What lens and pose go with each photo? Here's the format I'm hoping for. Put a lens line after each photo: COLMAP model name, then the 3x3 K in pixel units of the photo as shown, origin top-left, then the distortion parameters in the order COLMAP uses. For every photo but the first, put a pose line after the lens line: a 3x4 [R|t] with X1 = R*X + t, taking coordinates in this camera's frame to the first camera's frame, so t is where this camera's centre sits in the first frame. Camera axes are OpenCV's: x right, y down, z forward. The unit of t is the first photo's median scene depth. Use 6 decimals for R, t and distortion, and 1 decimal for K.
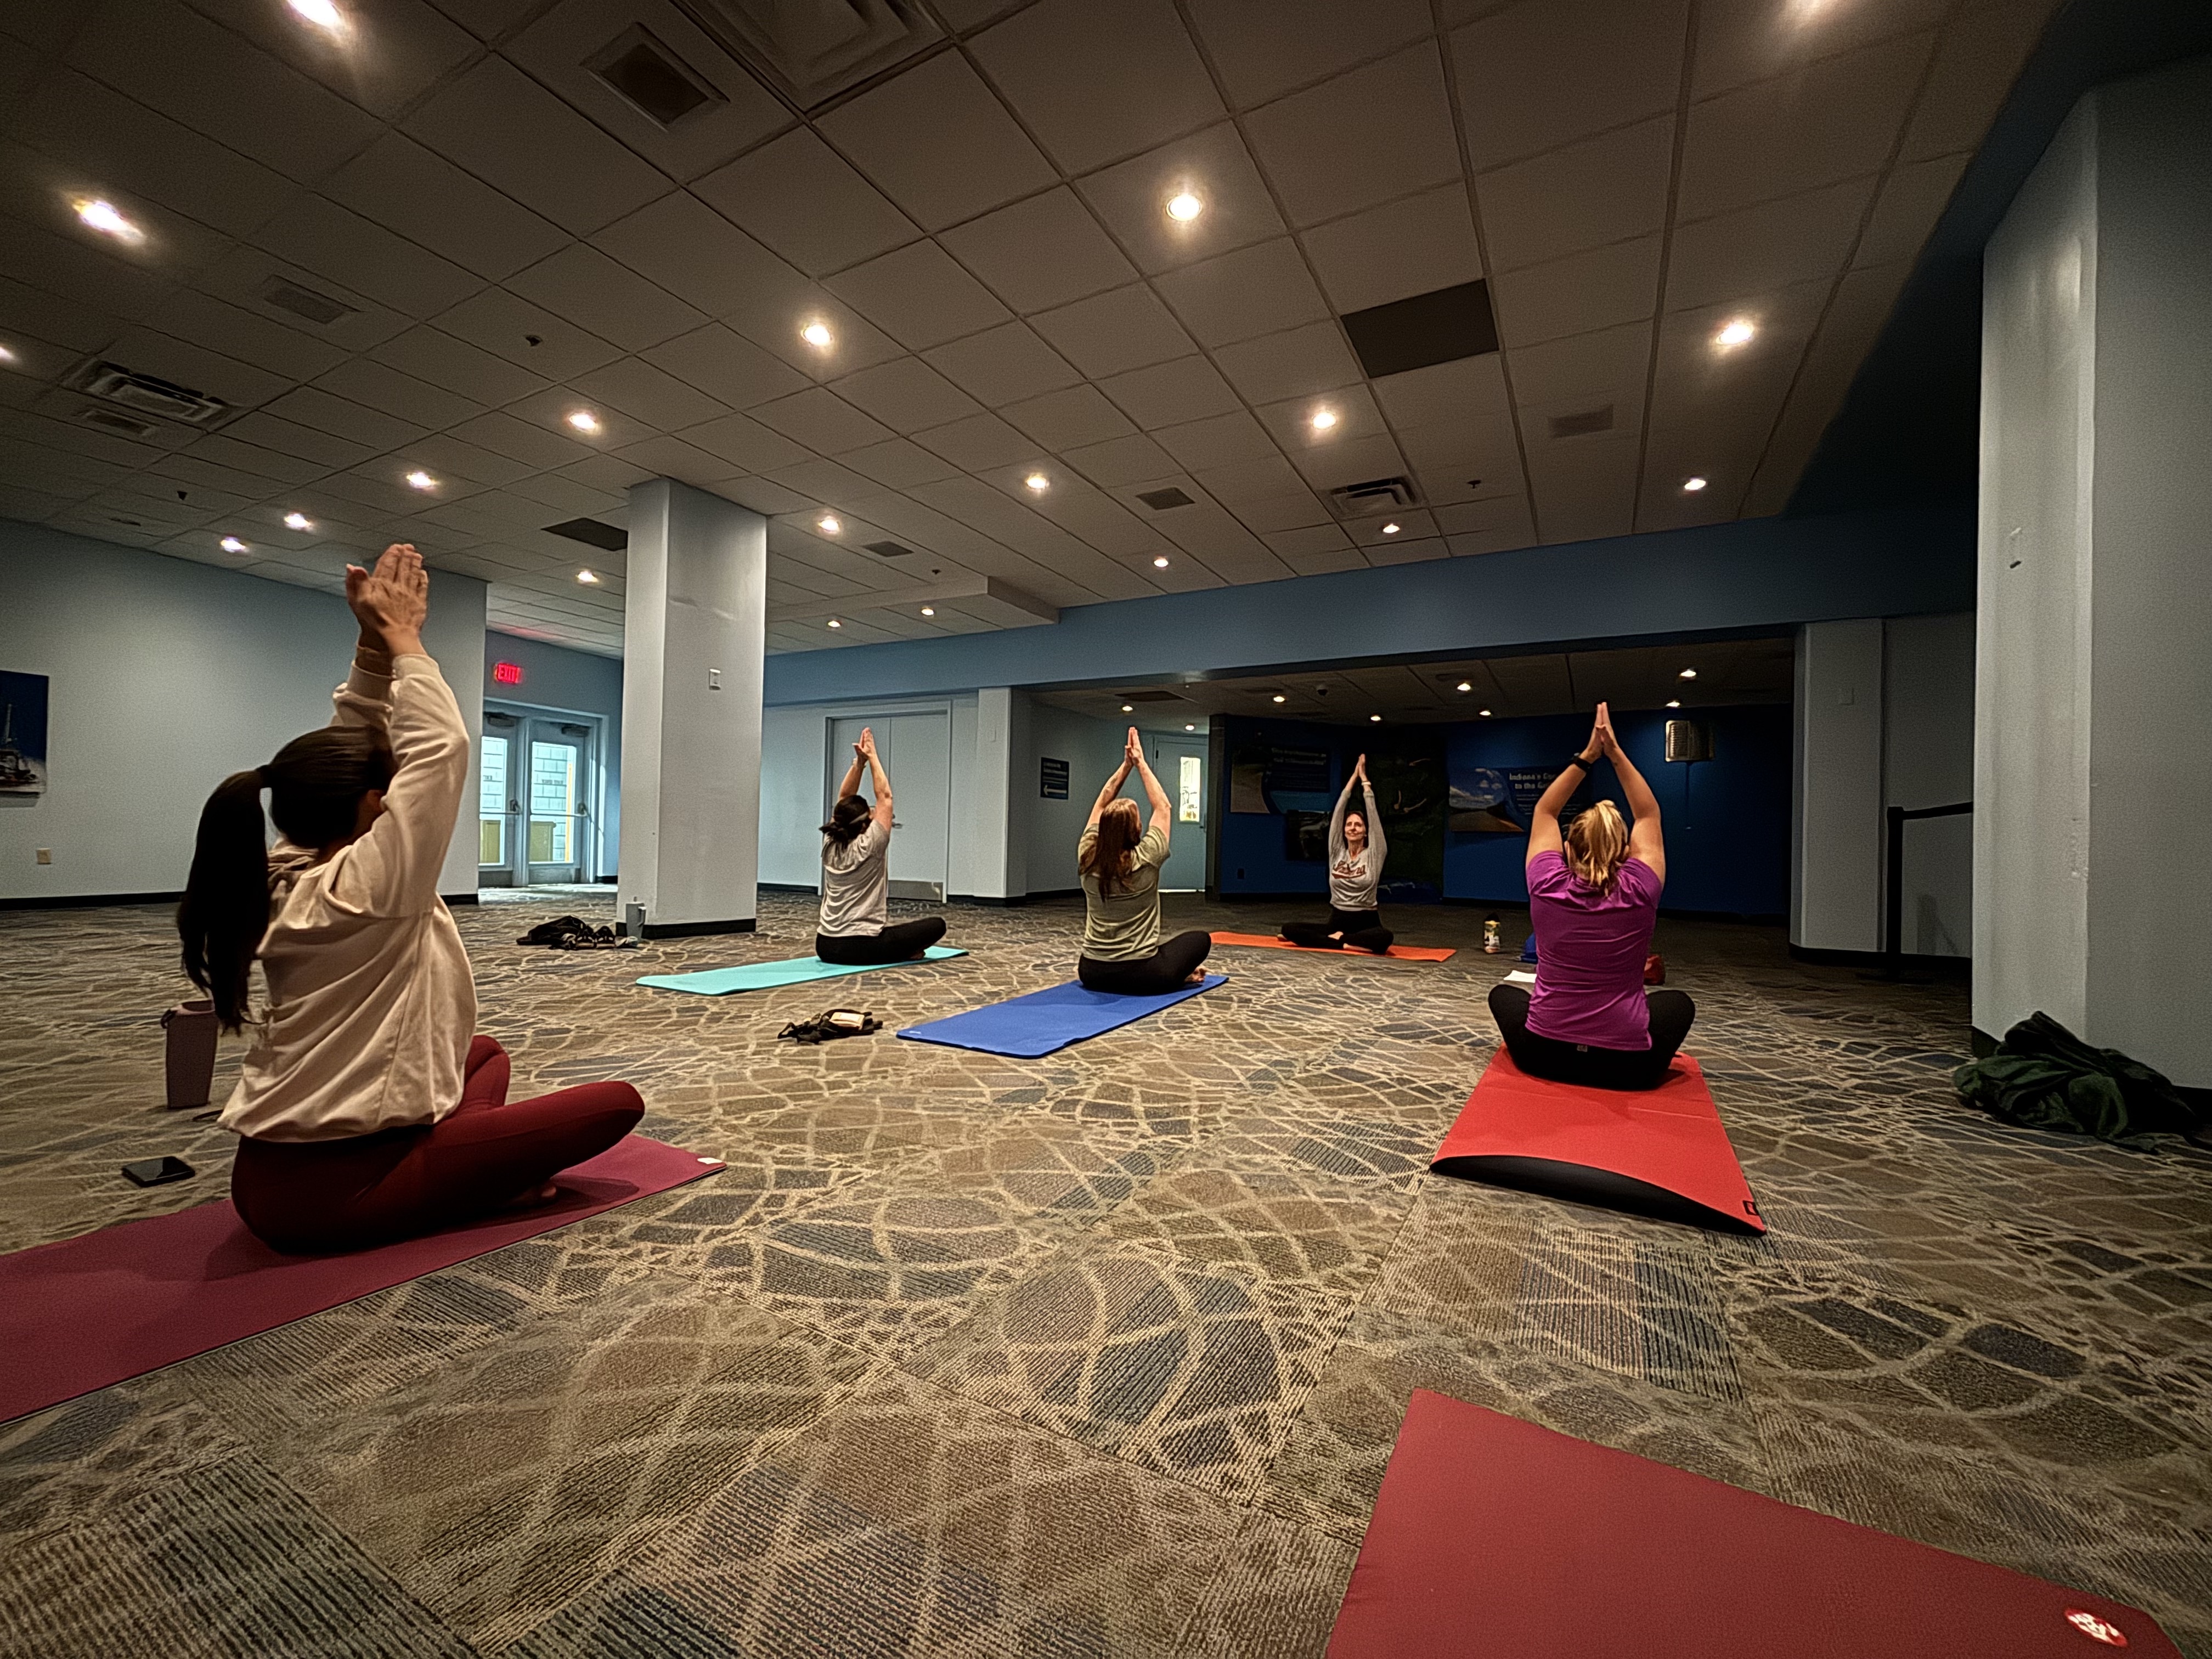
lens RADIAL K [[891.9, 0, 1103.8], [0, 891.9, 838.8], [0, 0, 1]] dist [-0.001137, -0.000070]
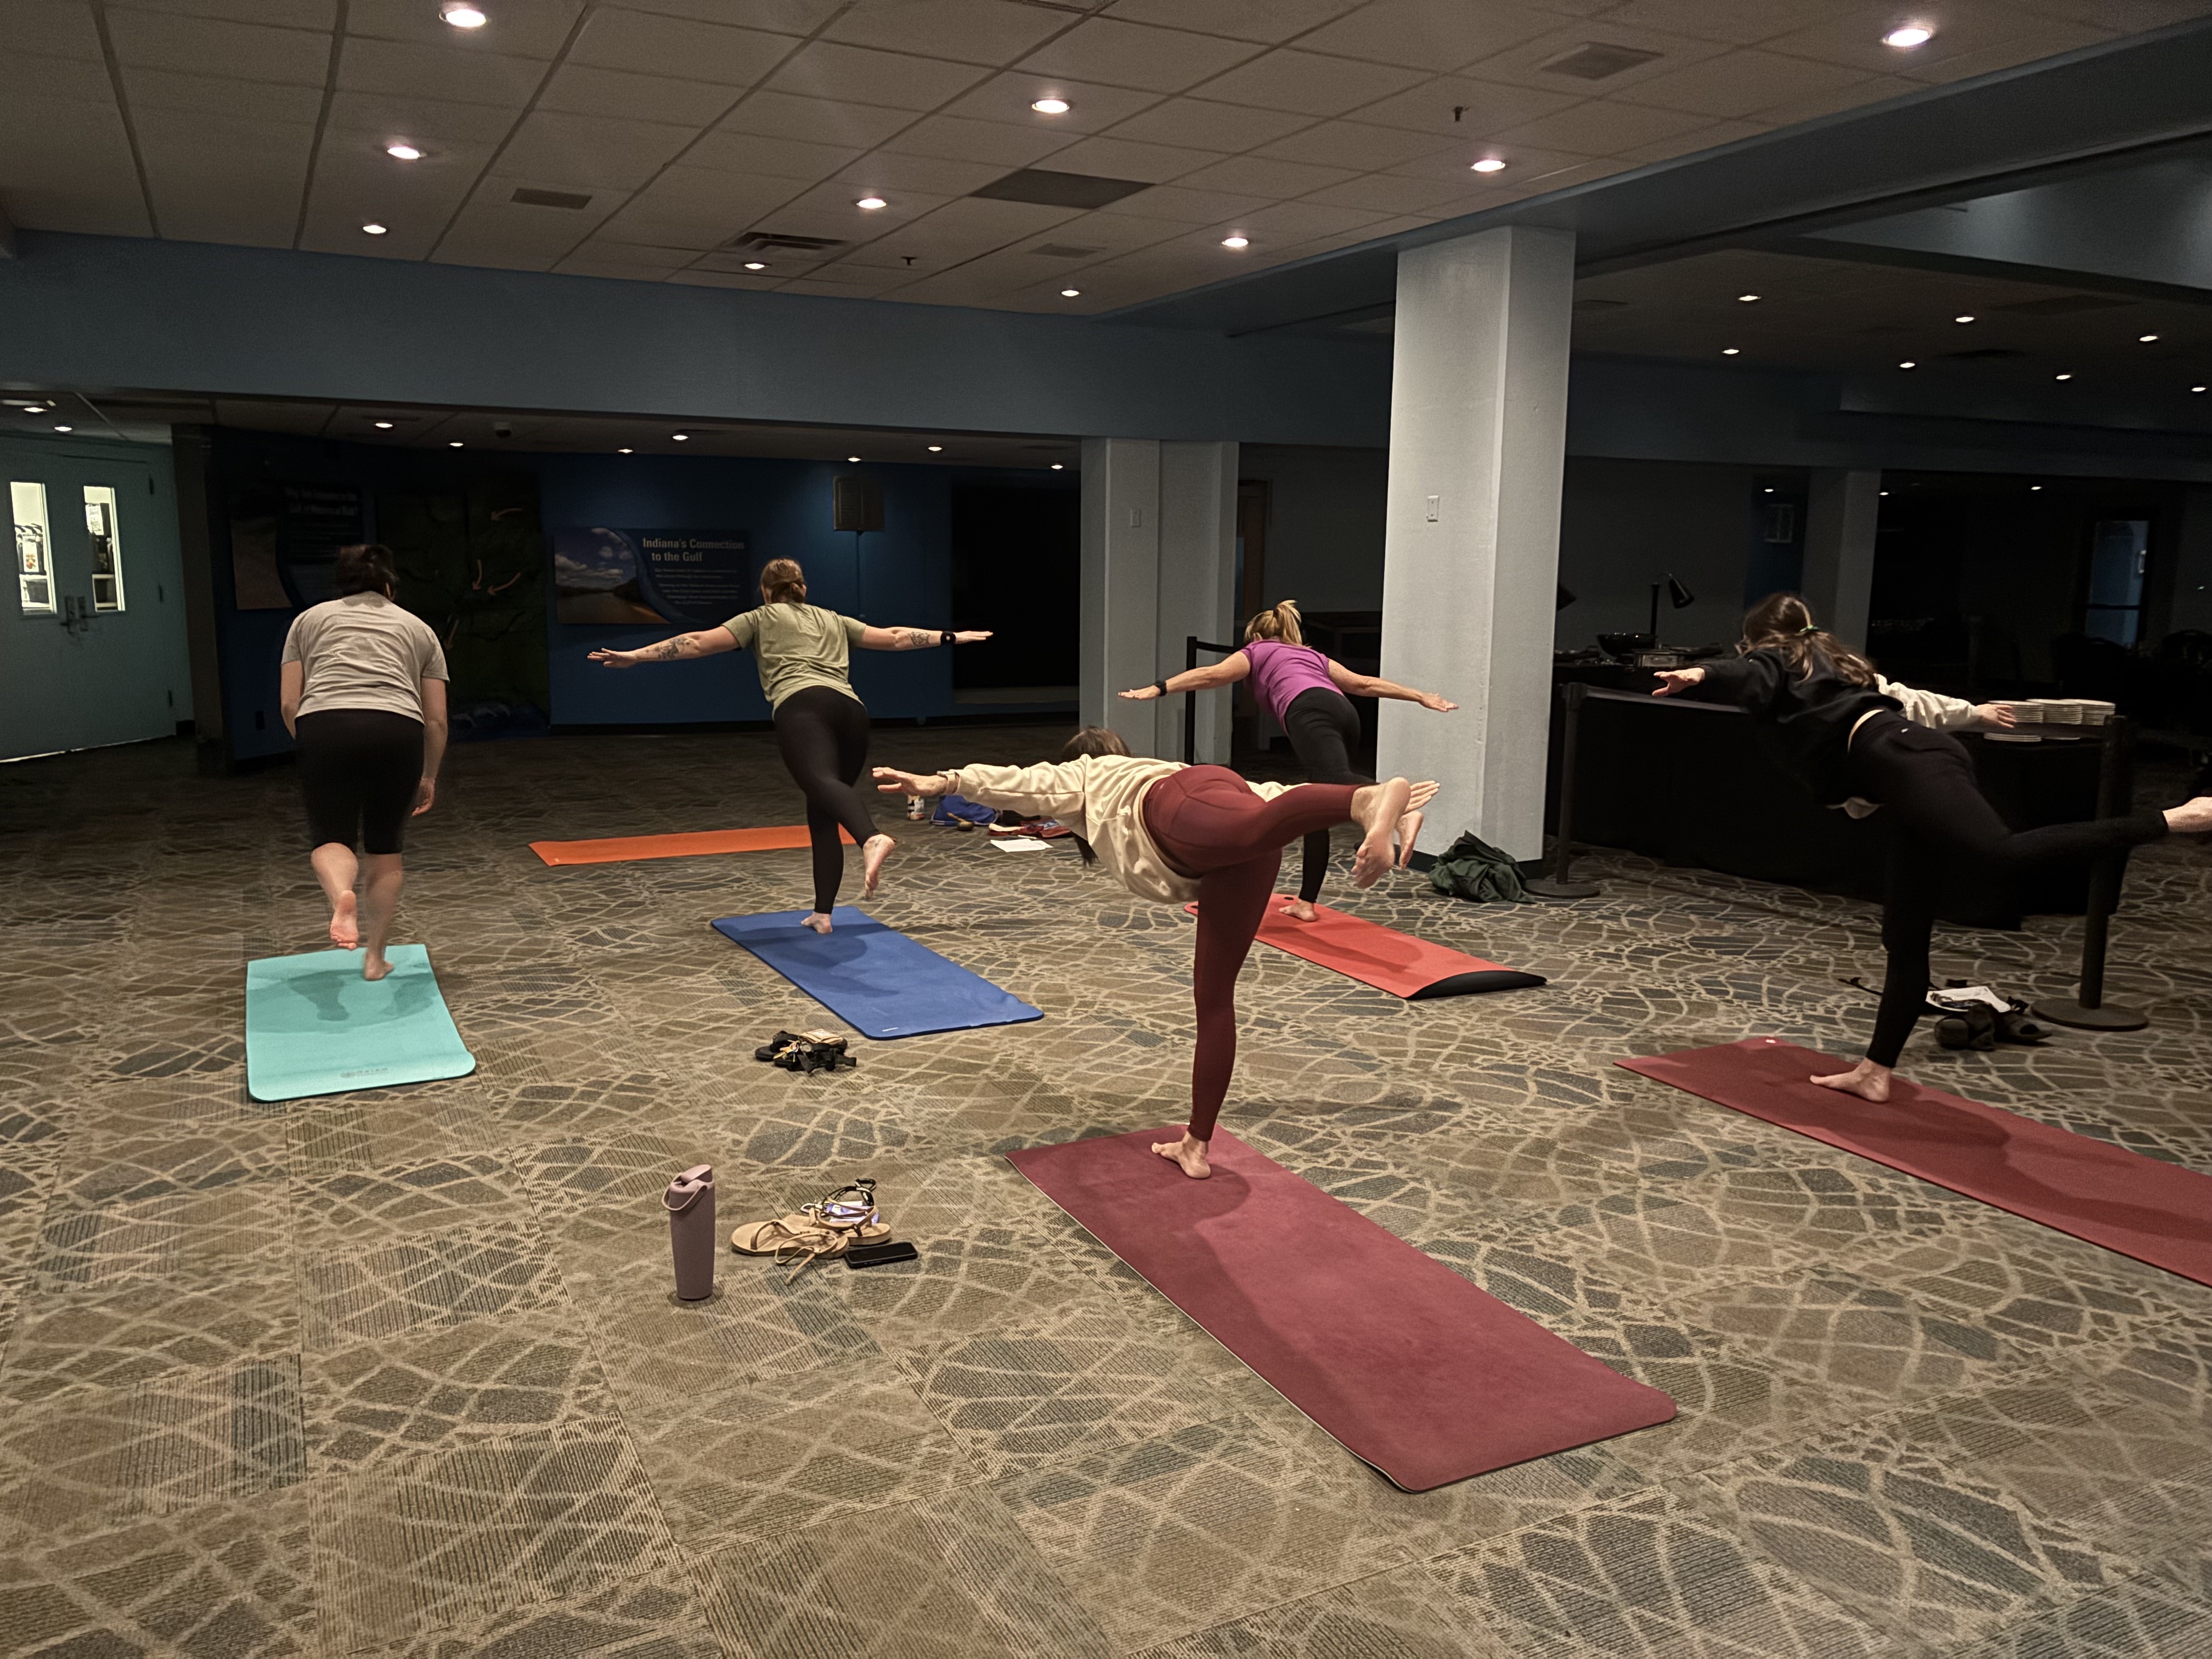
lens RADIAL K [[1681.5, 0, 1104.1], [0, 1681.5, 825.8], [0, 0, 1]] dist [0.041366, -0.000274]
pose [[0.559450, -0.150405, 0.815104, -2.327883], [0.002559, 0.983707, 0.179759, -0.467349], [-0.828860, -0.098480, 0.550720, -0.152672]]
